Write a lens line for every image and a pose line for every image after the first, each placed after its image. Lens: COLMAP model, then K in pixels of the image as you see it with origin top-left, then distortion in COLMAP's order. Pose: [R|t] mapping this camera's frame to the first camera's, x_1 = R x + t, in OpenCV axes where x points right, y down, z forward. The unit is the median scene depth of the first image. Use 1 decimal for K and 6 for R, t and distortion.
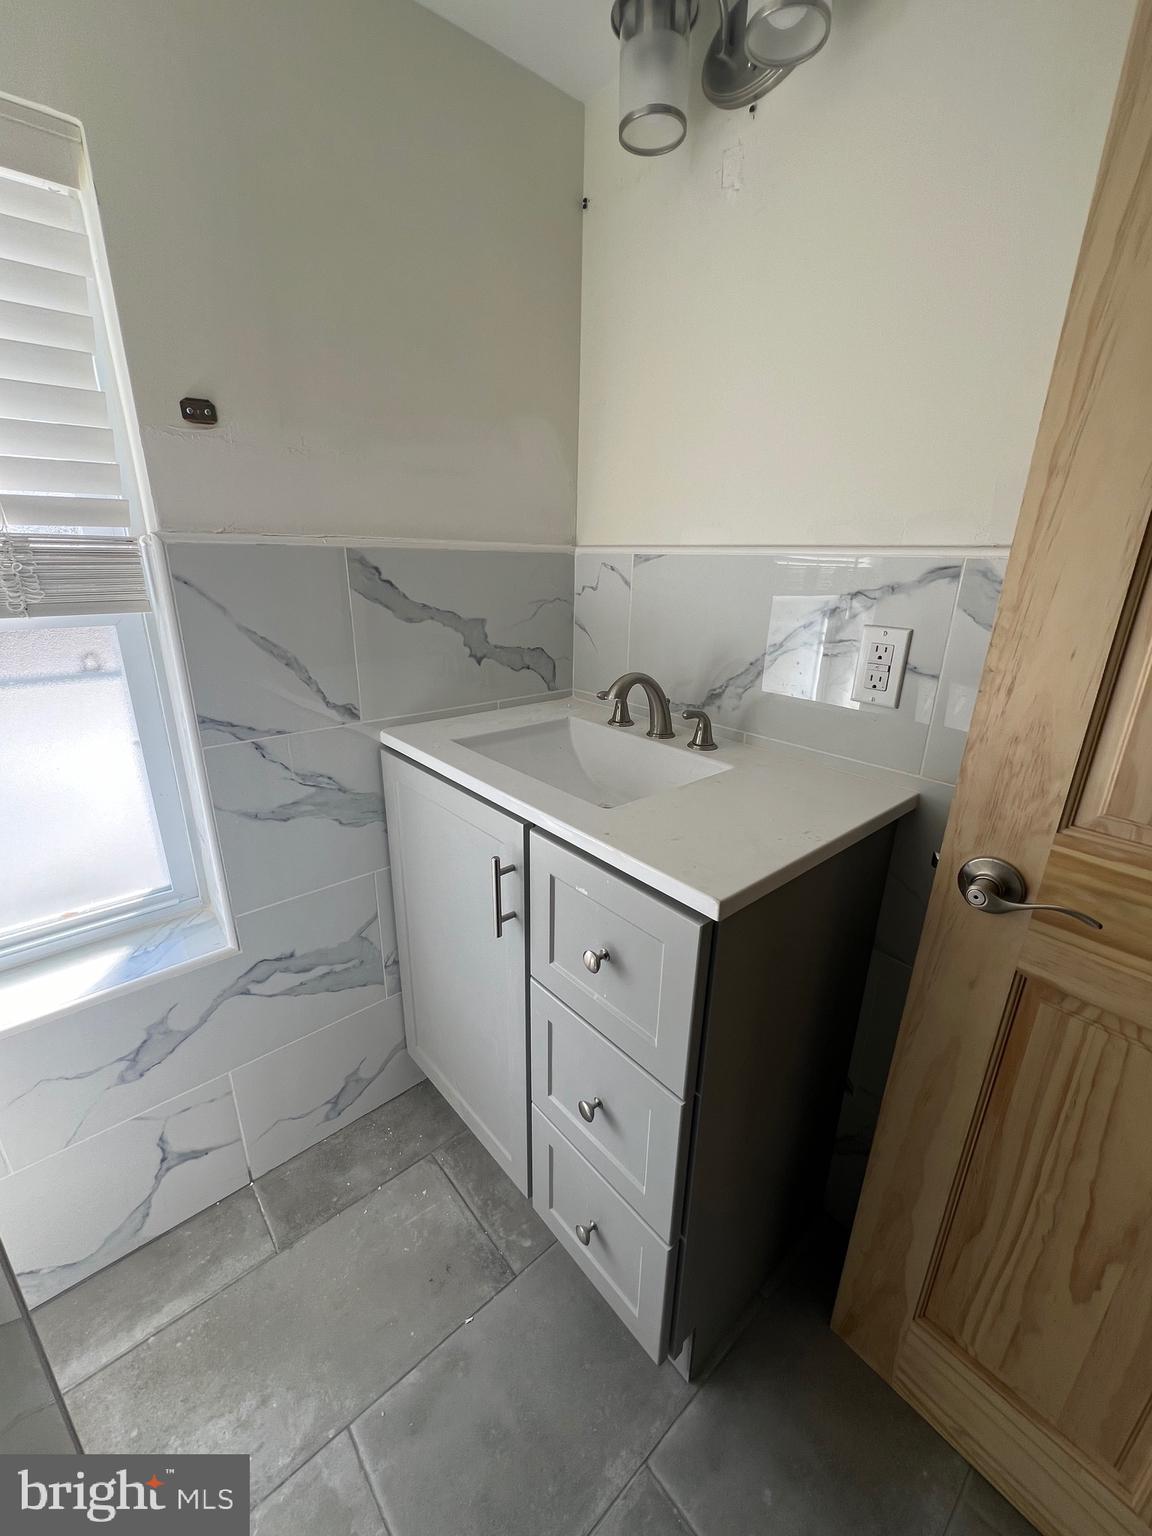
lens RADIAL K [[619.2, 0, 578.5], [0, 619.2, 764.1], [0, 0, 1]] dist [-0.002904, 0.001249]
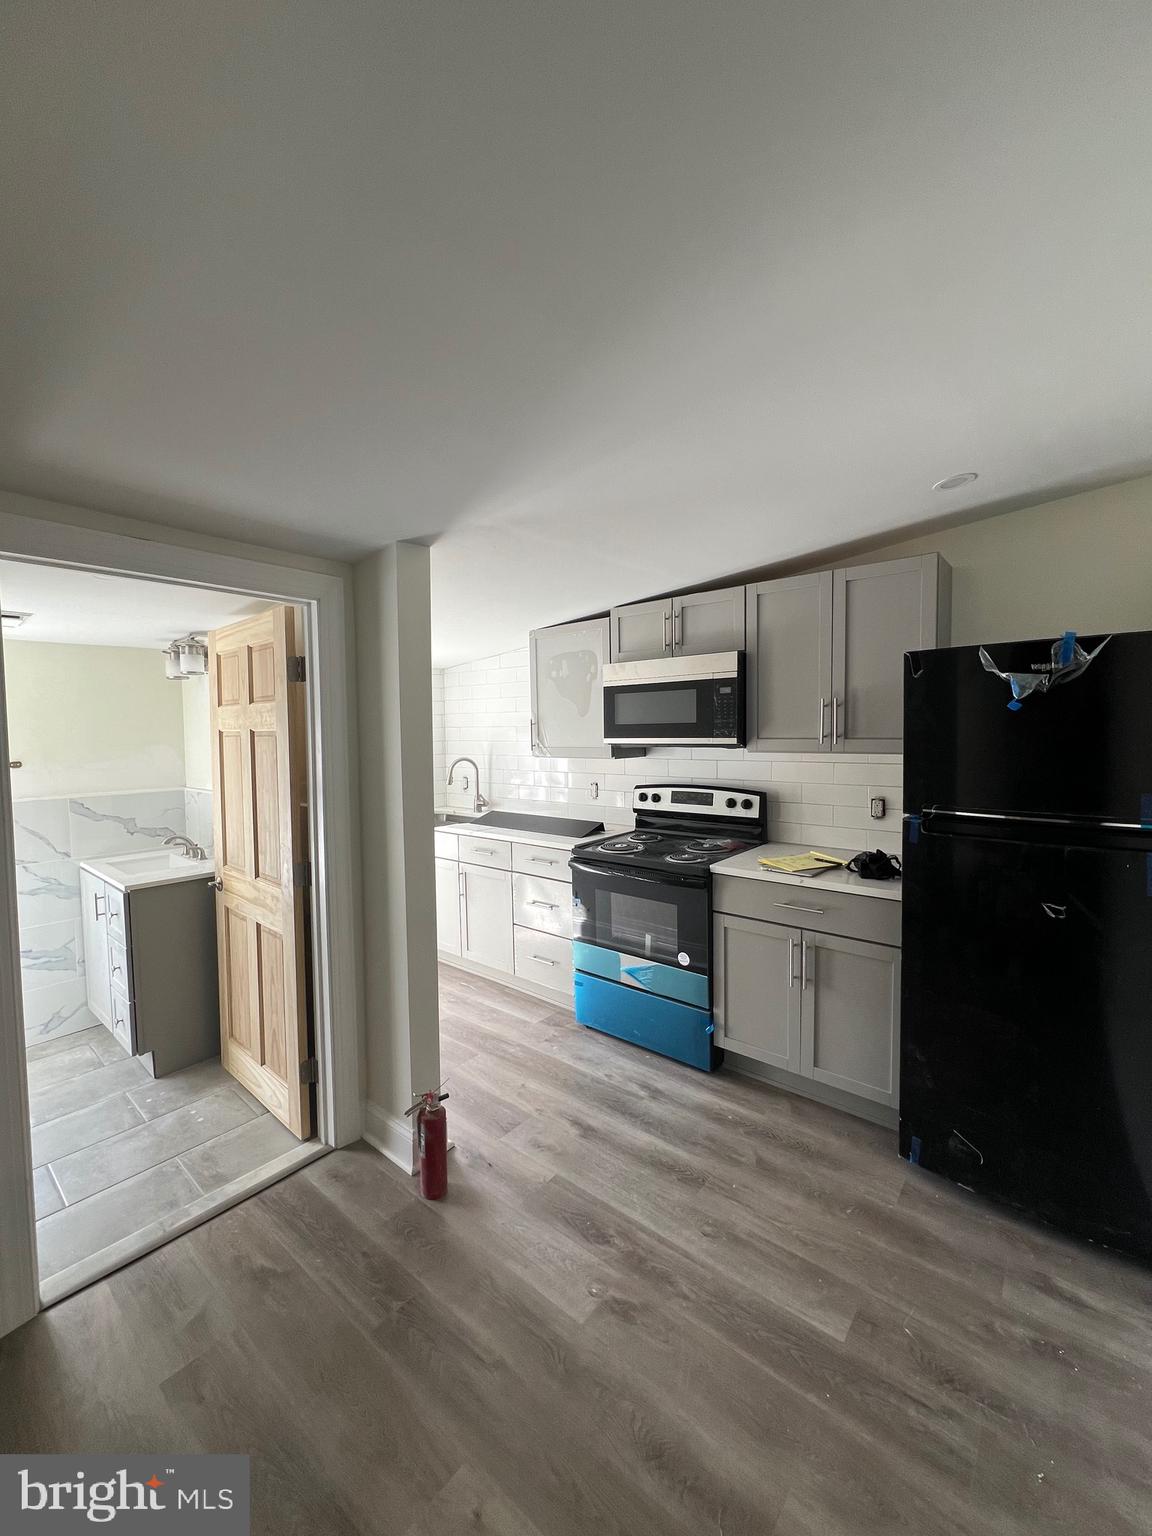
lens RADIAL K [[619.2, 0, 574.8], [0, 619.2, 761.7], [0, 0, 1]] dist [-0.002904, 0.001249]
pose [[0.989272, -0.040366, 0.140401, 1.530406], [0.076469, 0.961971, -0.262228, 0.420707], [-0.124477, 0.270151, 0.954738, -2.065046]]
